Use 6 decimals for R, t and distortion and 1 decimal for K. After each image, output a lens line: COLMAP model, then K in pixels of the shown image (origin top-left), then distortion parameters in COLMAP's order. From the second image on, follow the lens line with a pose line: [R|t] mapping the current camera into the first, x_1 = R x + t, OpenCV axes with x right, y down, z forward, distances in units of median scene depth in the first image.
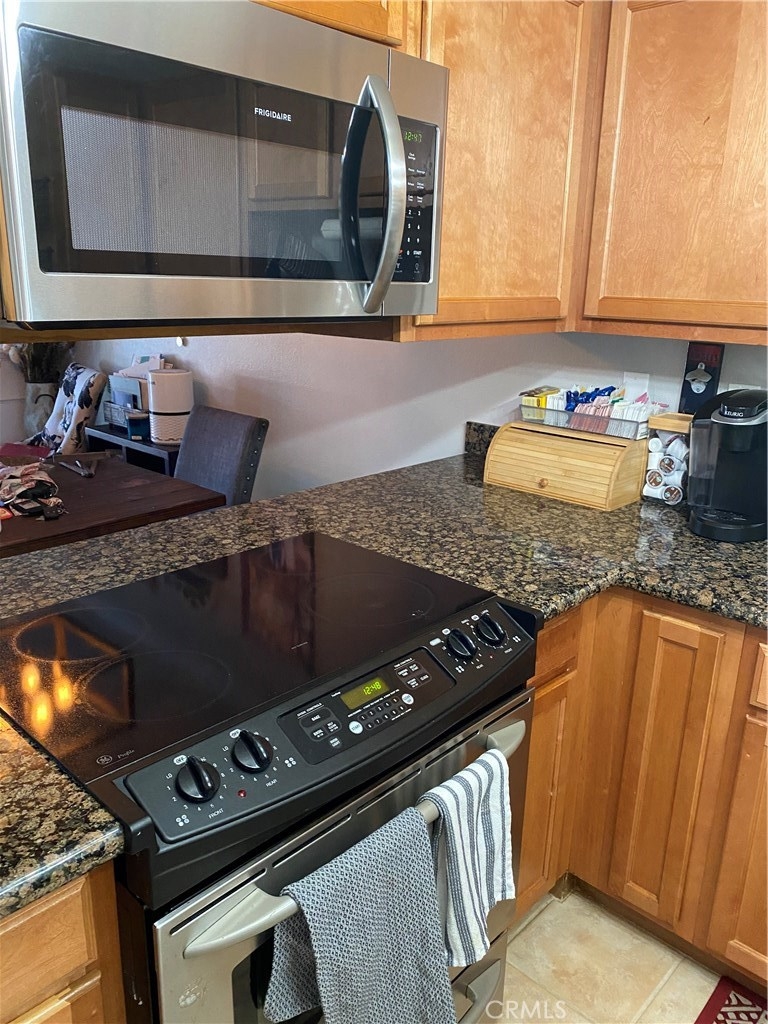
lens RADIAL K [[789.8, 0, 384.0], [0, 789.8, 512.0], [0, 0, 1]] dist [0.025829, -0.017287]
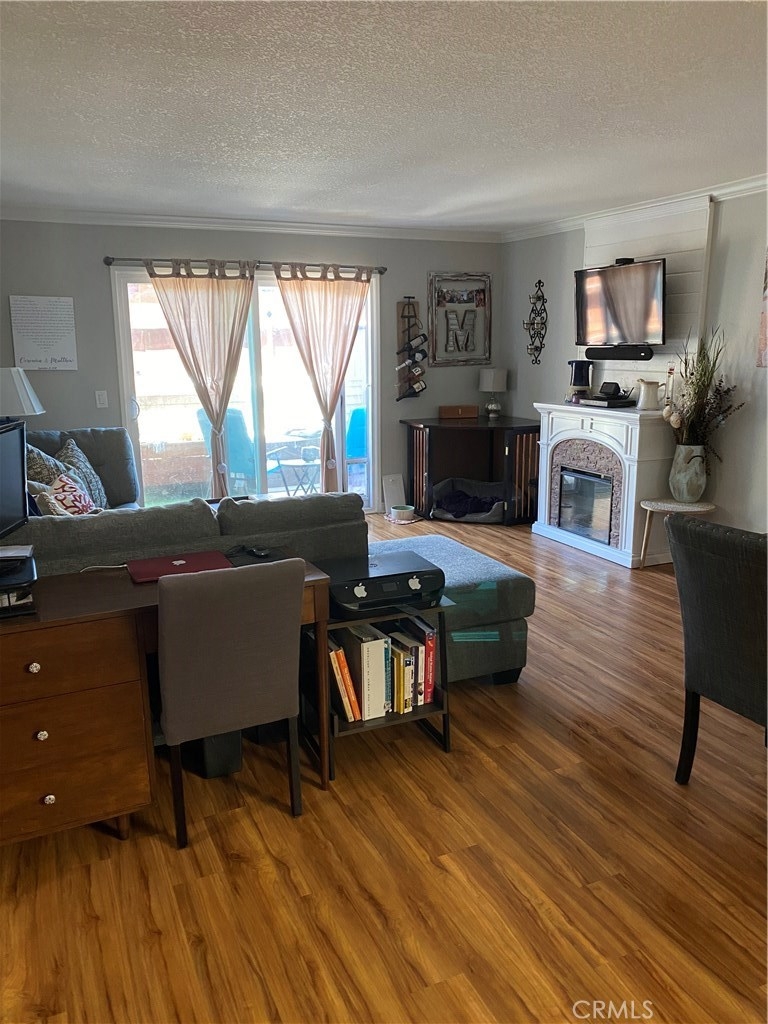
lens RADIAL K [[789.8, 0, 384.0], [0, 789.8, 512.0], [0, 0, 1]] dist [0.025829, -0.017287]
pose [[0.919858, 0.050275, -0.389017, -1.501810], [-0.081026, 0.994717, -0.063036, 0.147335], [0.383792, 0.089505, 0.919072, -0.737870]]
